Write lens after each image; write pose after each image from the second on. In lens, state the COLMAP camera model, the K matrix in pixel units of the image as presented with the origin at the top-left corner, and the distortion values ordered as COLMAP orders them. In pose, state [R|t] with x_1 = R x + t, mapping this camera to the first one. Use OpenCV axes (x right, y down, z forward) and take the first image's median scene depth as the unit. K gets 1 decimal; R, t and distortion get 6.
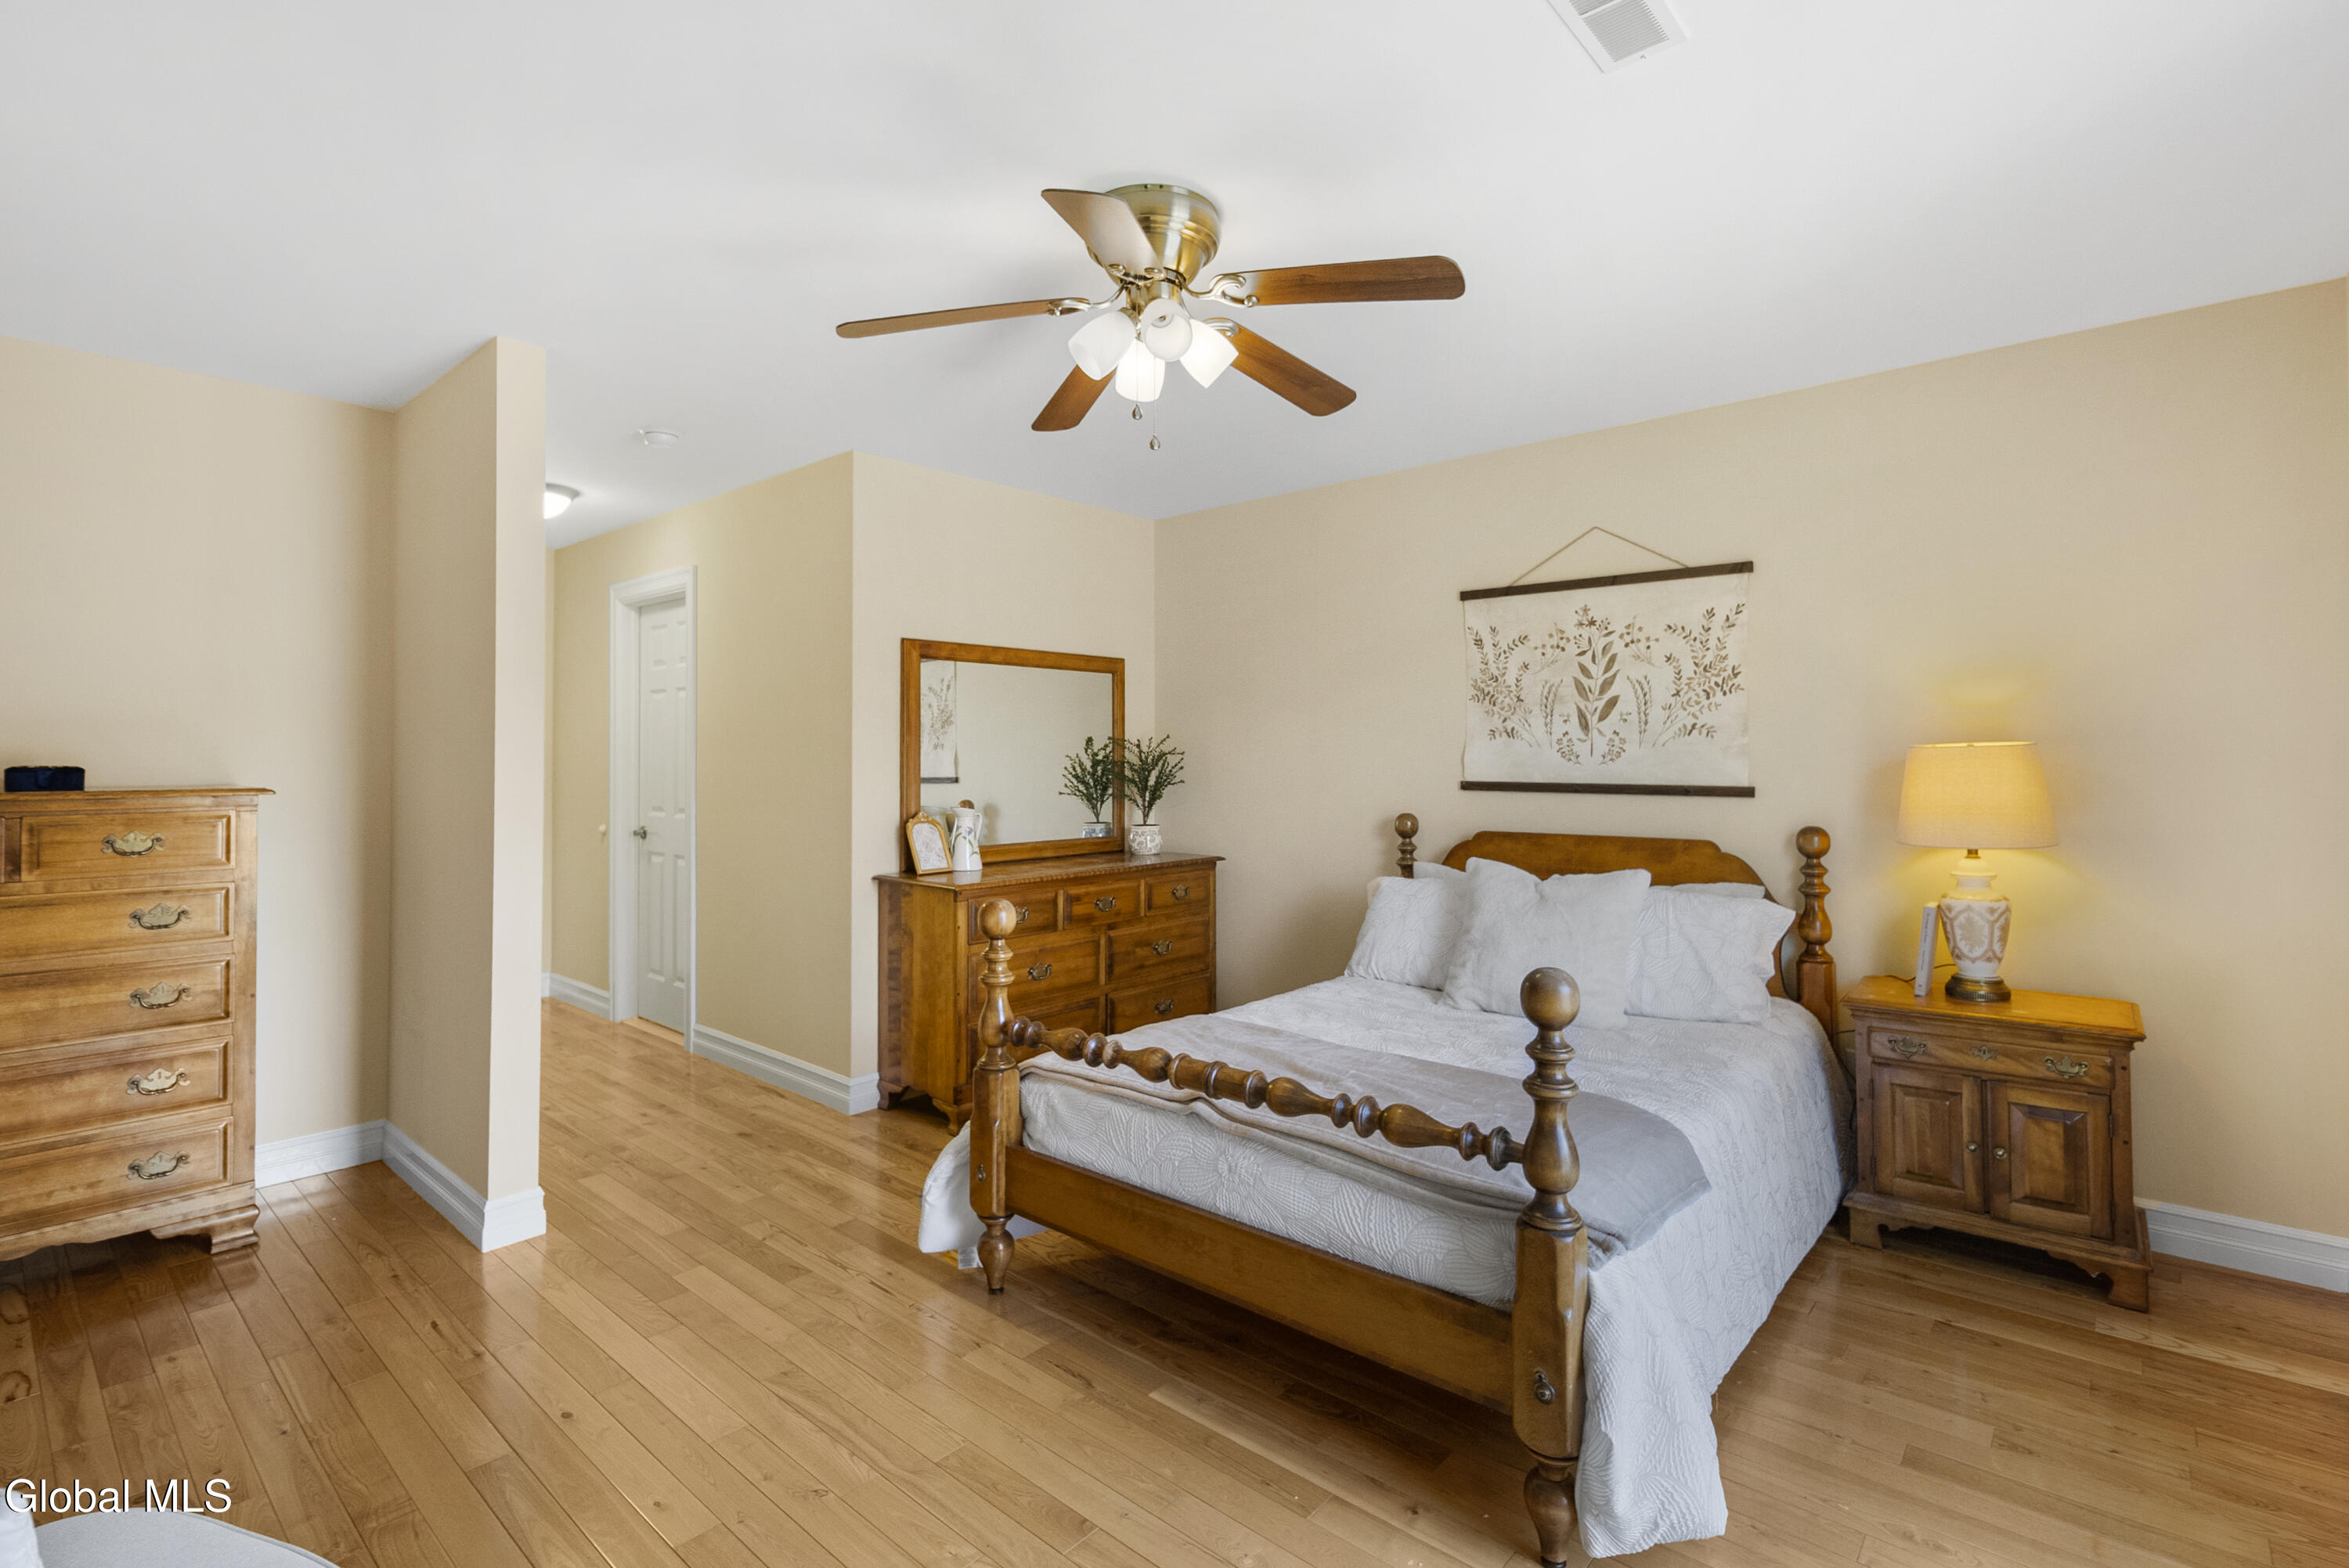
lens RADIAL K [[1033.3, 0, 1169.0], [0, 1033.3, 750.8], [0, 0, 1]] dist [-0.001708, -0.000542]
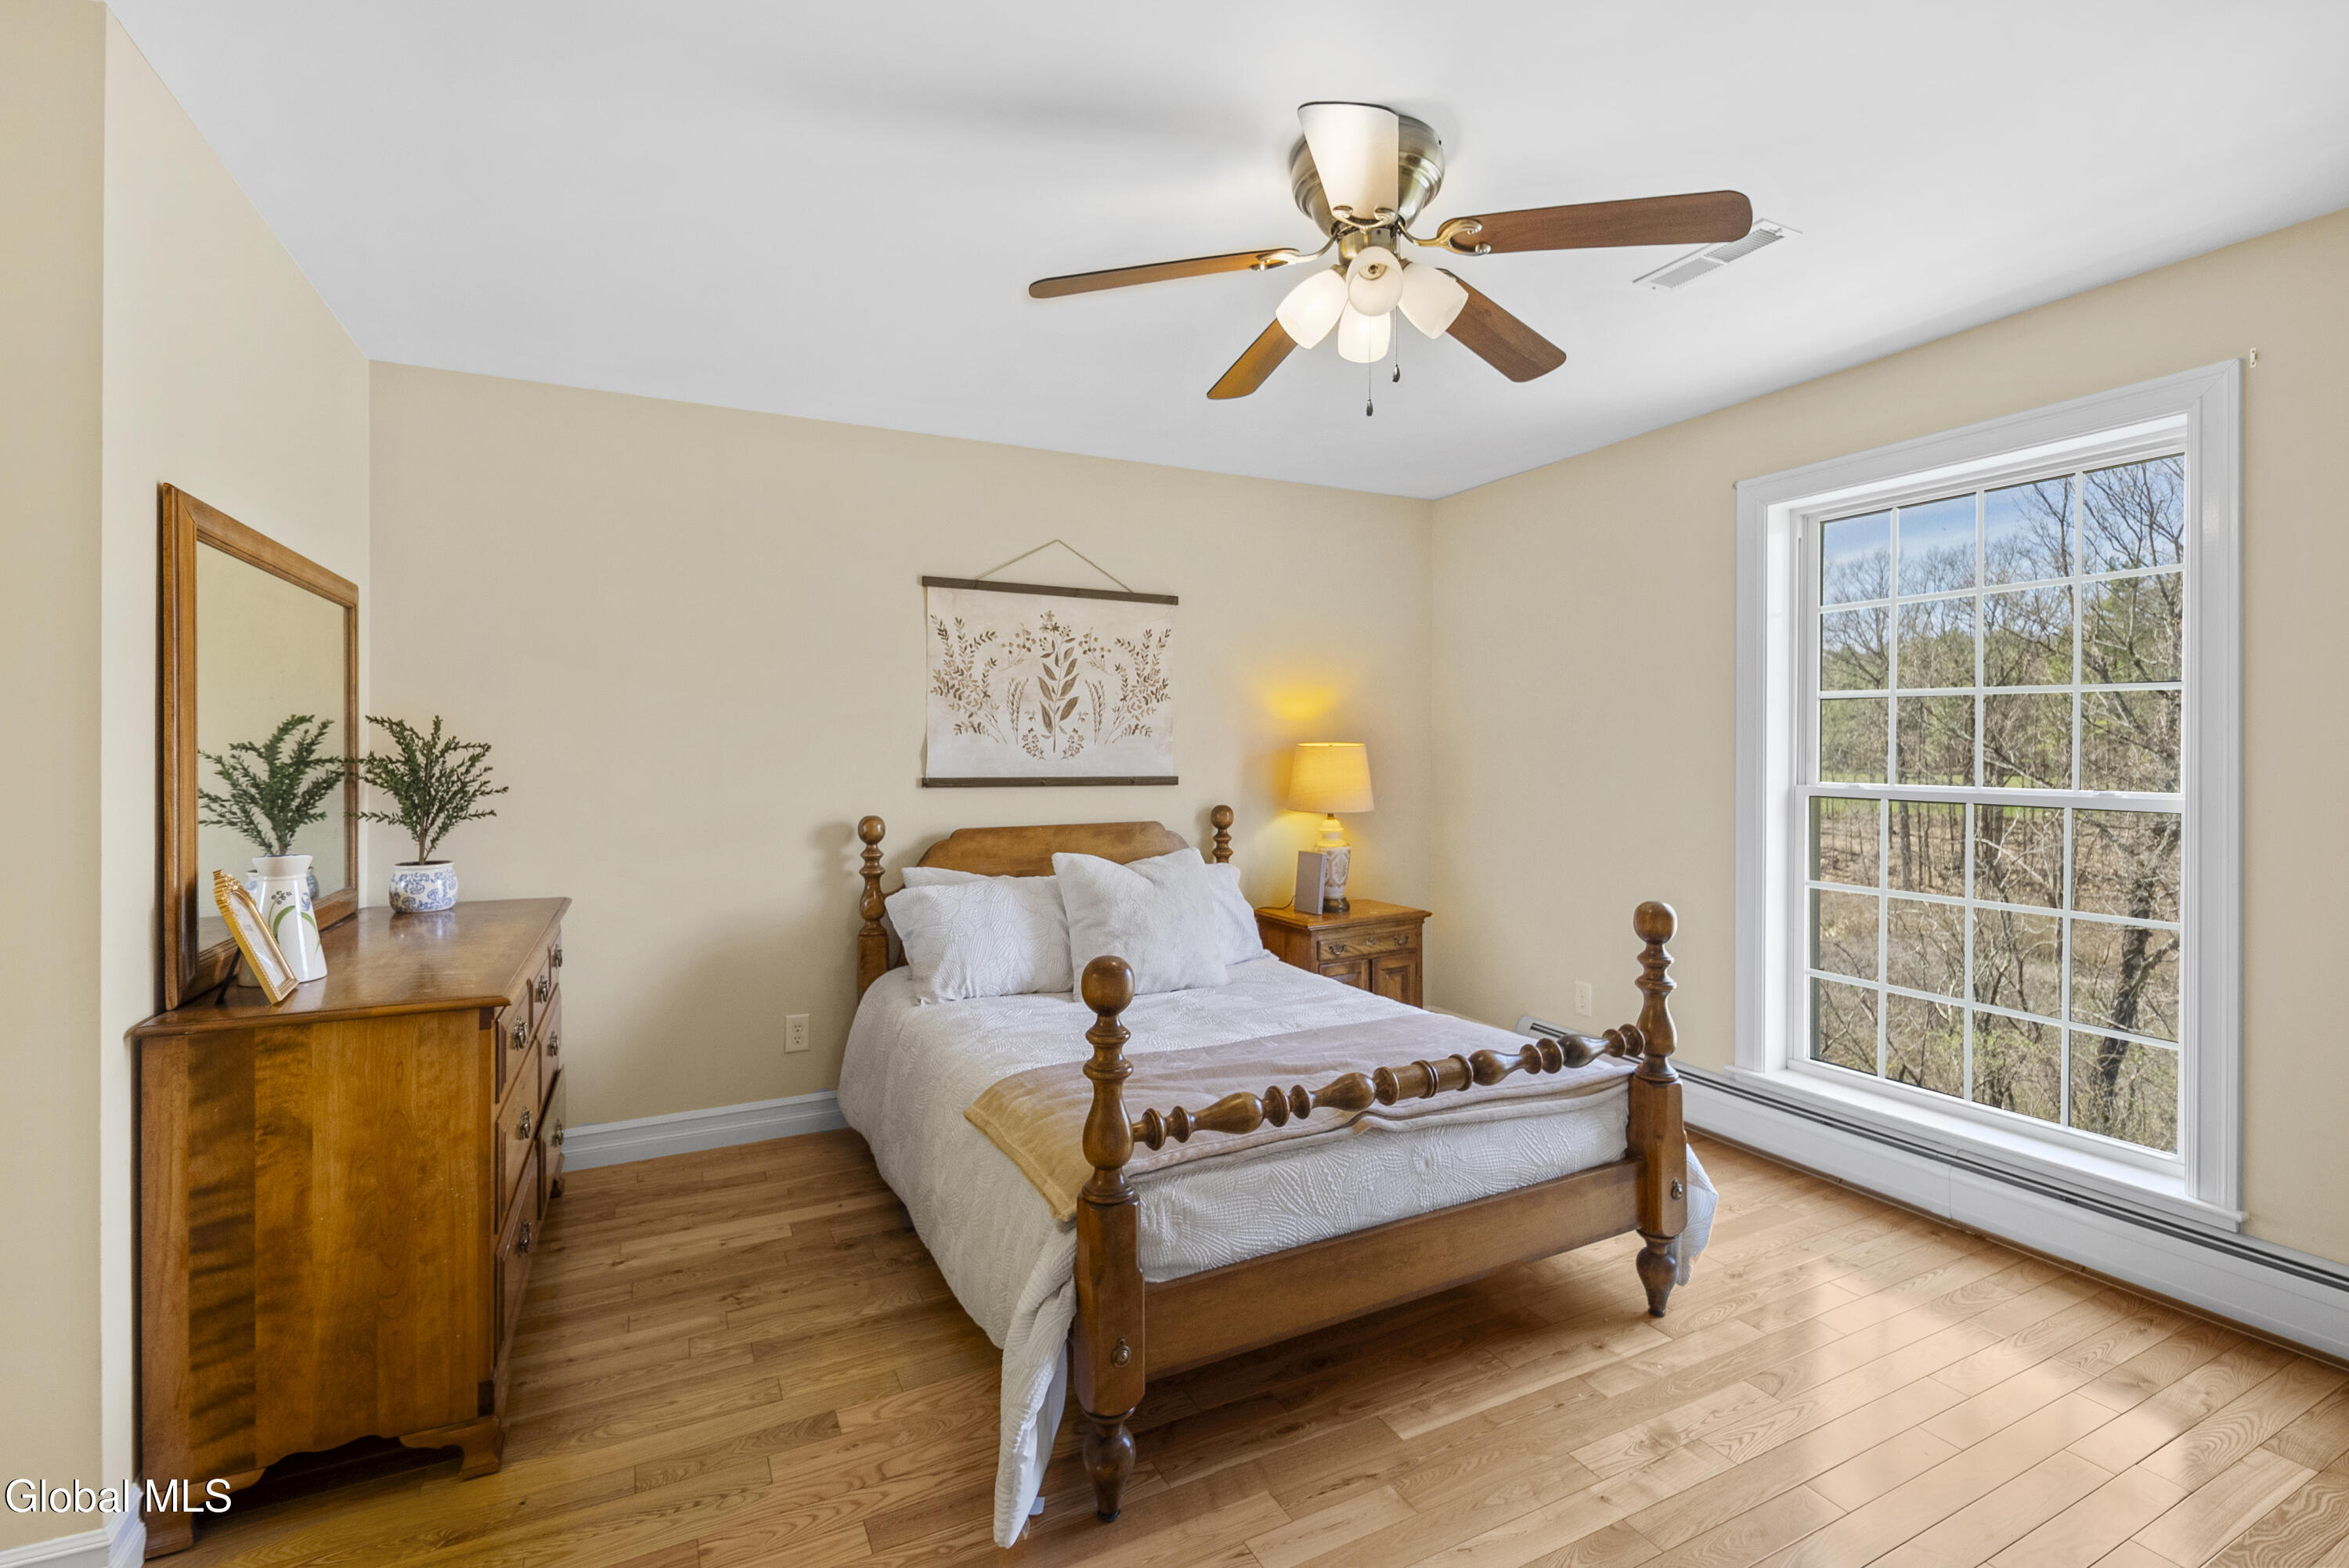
lens RADIAL K [[1033.3, 0, 1169.0], [0, 1033.3, 750.8], [0, 0, 1]] dist [-0.001708, -0.000542]
pose [[0.399003, 0.000780, 0.916949, -0.538704], [-0.006434, 0.999977, 0.001949, 0.001372], [-0.916927, -0.006677, 0.398999, 0.464286]]
